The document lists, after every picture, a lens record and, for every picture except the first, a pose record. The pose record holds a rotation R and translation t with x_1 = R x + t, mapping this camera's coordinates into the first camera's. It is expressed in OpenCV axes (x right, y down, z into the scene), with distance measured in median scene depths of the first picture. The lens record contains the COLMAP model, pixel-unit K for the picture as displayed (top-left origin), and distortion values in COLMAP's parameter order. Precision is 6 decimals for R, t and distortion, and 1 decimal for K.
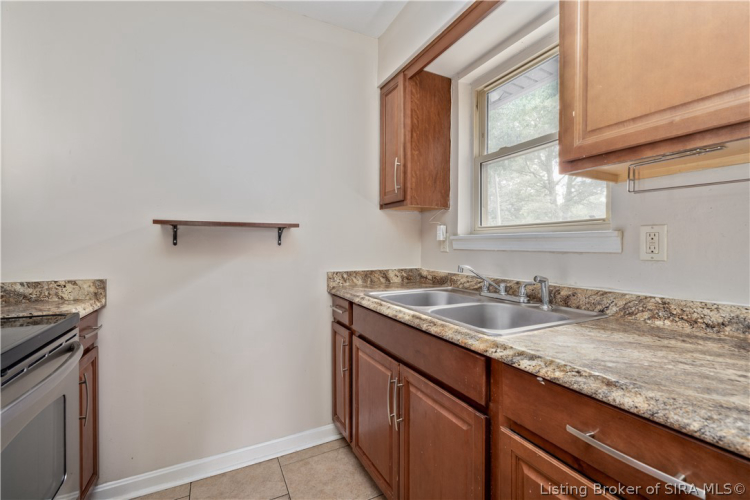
lens RADIAL K [[325.8, 0, 375.5], [0, 325.8, 246.1], [0, 0, 1]] dist [-0.001346, 0.000167]
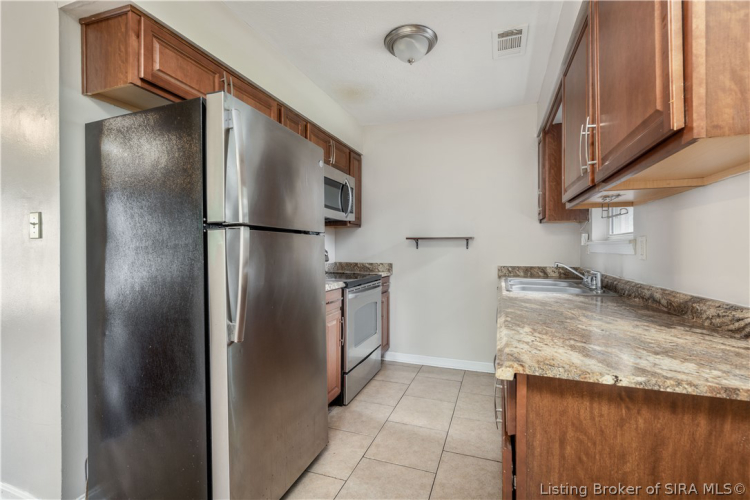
lens RADIAL K [[325.8, 0, 374.7], [0, 325.8, 249.2], [0, 0, 1]] dist [-0.001346, 0.000167]
pose [[0.674187, 0.001668, -0.738559, 0.661953], [-0.002252, 0.999997, 0.000203, -0.000417], [0.738557, 0.001527, 0.674189, -0.544889]]
